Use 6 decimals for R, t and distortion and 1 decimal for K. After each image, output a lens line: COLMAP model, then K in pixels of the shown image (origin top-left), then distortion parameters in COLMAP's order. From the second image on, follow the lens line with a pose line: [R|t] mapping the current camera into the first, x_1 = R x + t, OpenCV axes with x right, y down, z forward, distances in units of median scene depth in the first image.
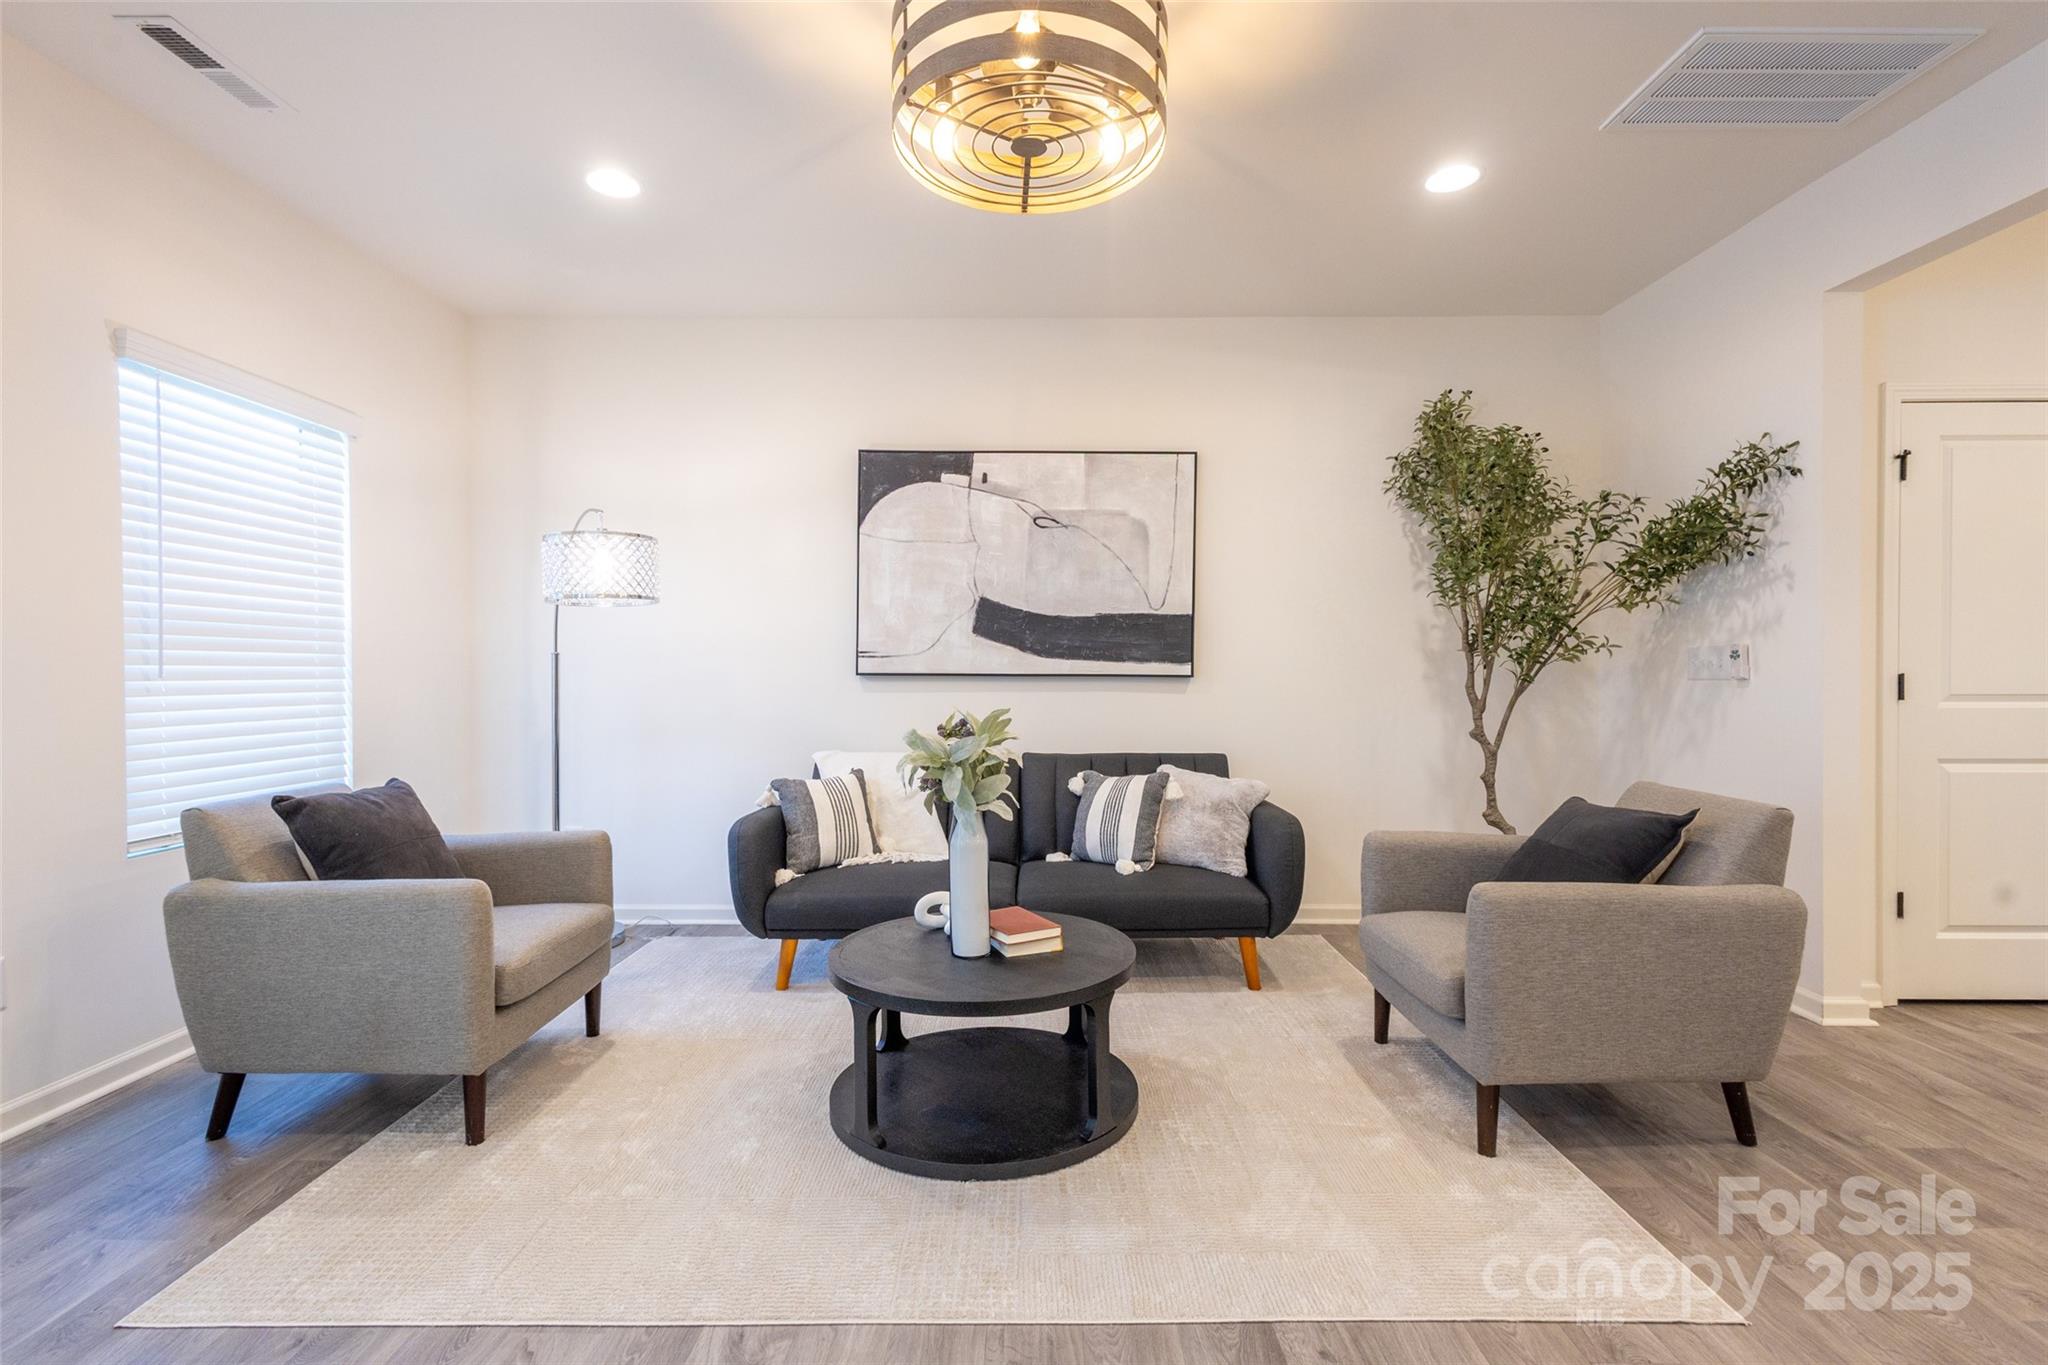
lens RADIAL K [[937.6, 0, 1024.0], [0, 937.6, 682.5], [0, 0, 1]] dist [0.004915, 0.000043]
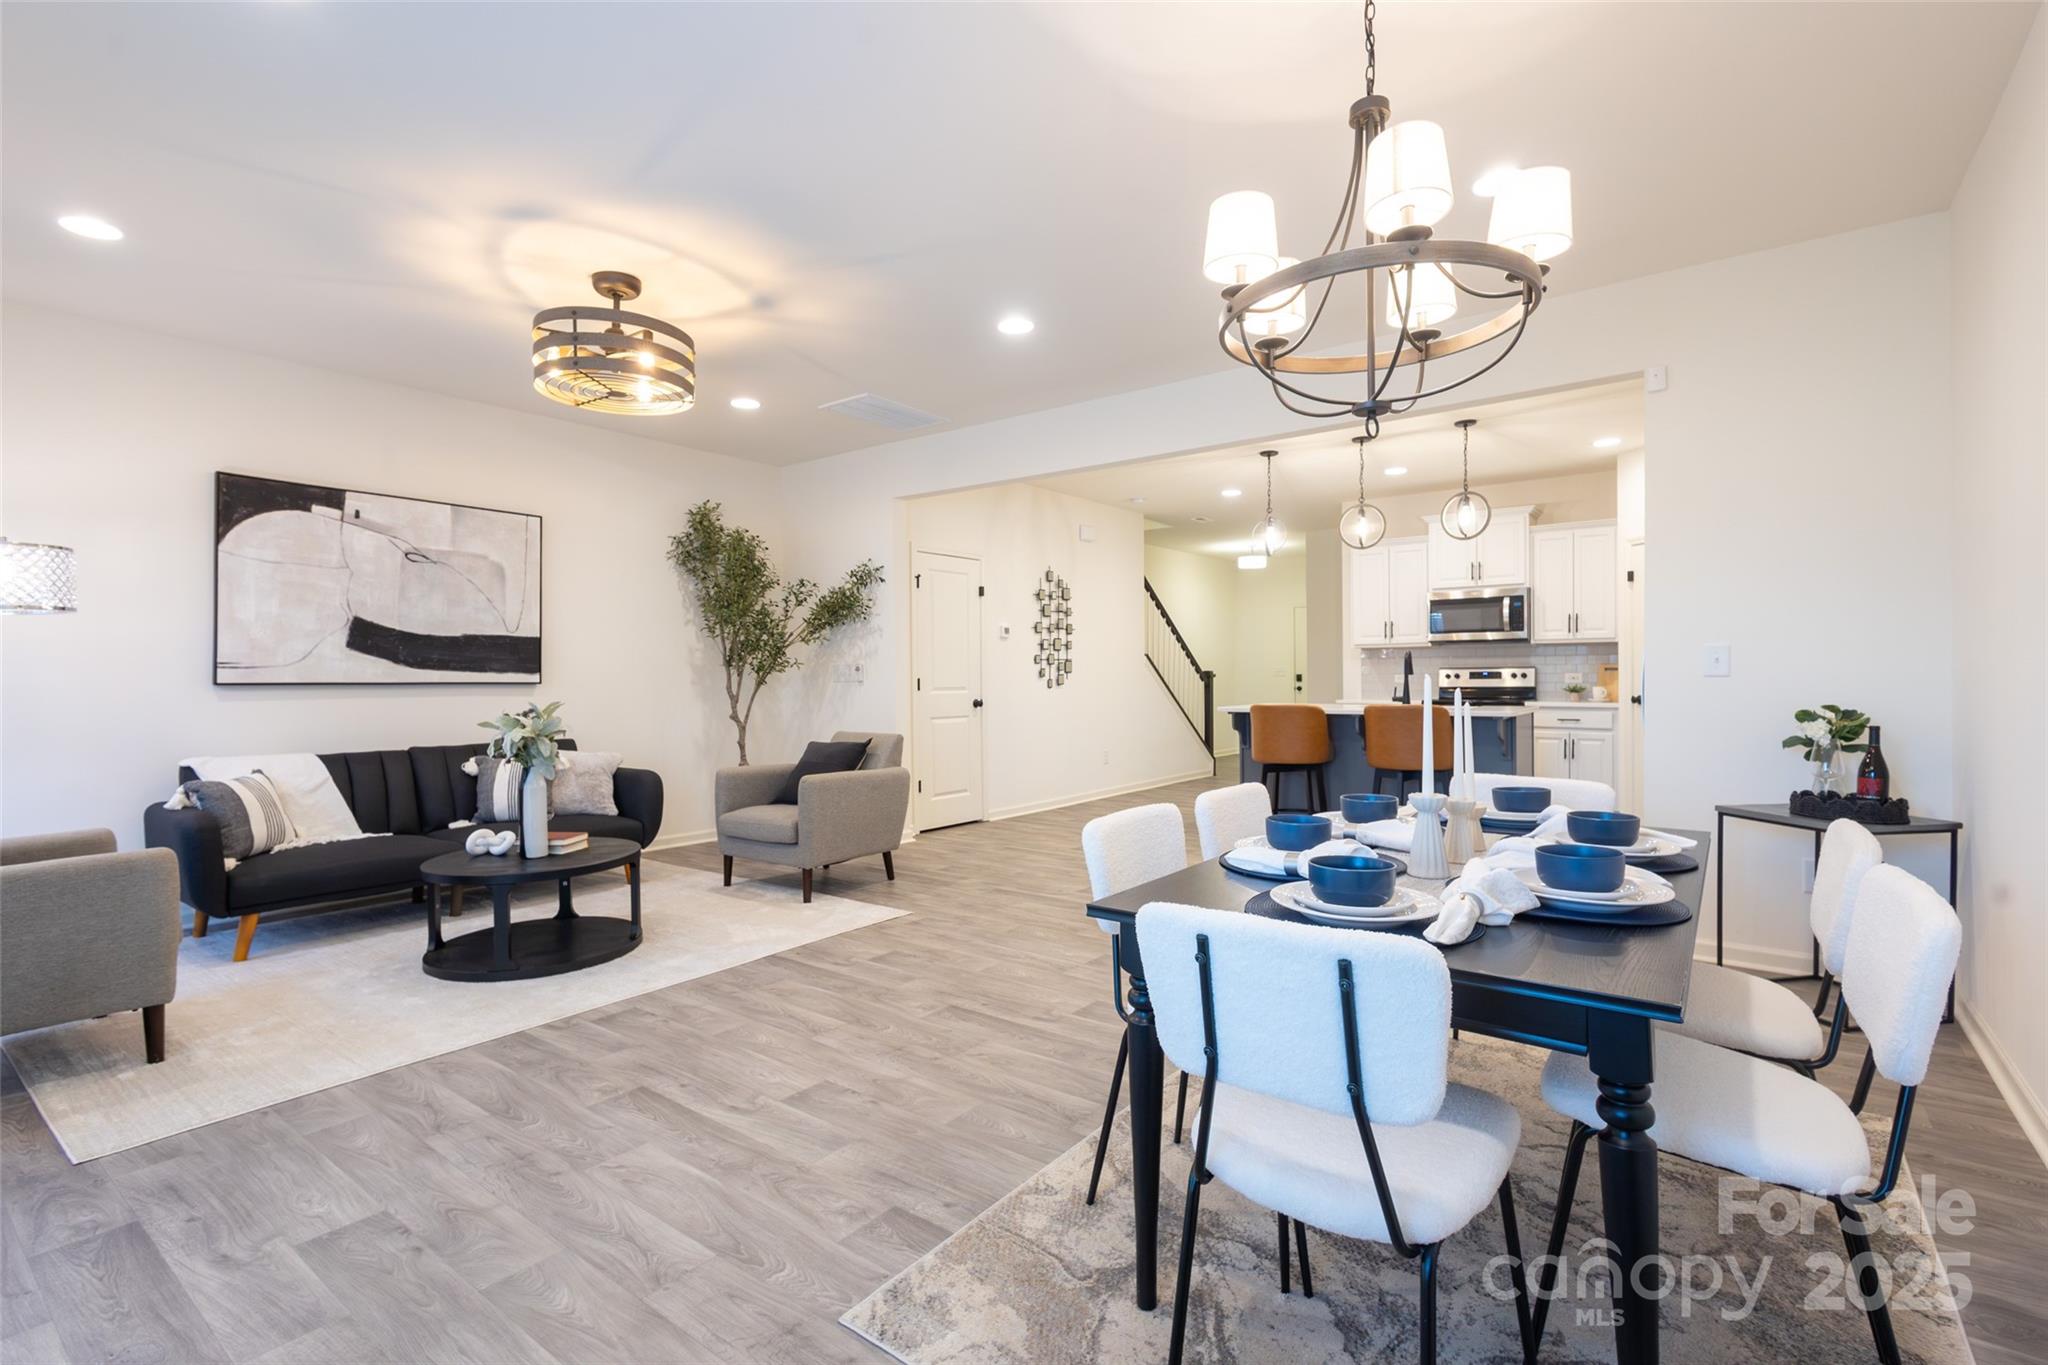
lens RADIAL K [[937.6, 0, 1024.0], [0, 937.6, 682.5], [0, 0, 1]] dist [0.004915, 0.000043]
pose [[0.598122, -0.008223, 0.801363, -0.519724], [0.017207, 0.999849, -0.002583, 0.008514], [-0.801221, 0.015334, 0.598173, -0.383663]]
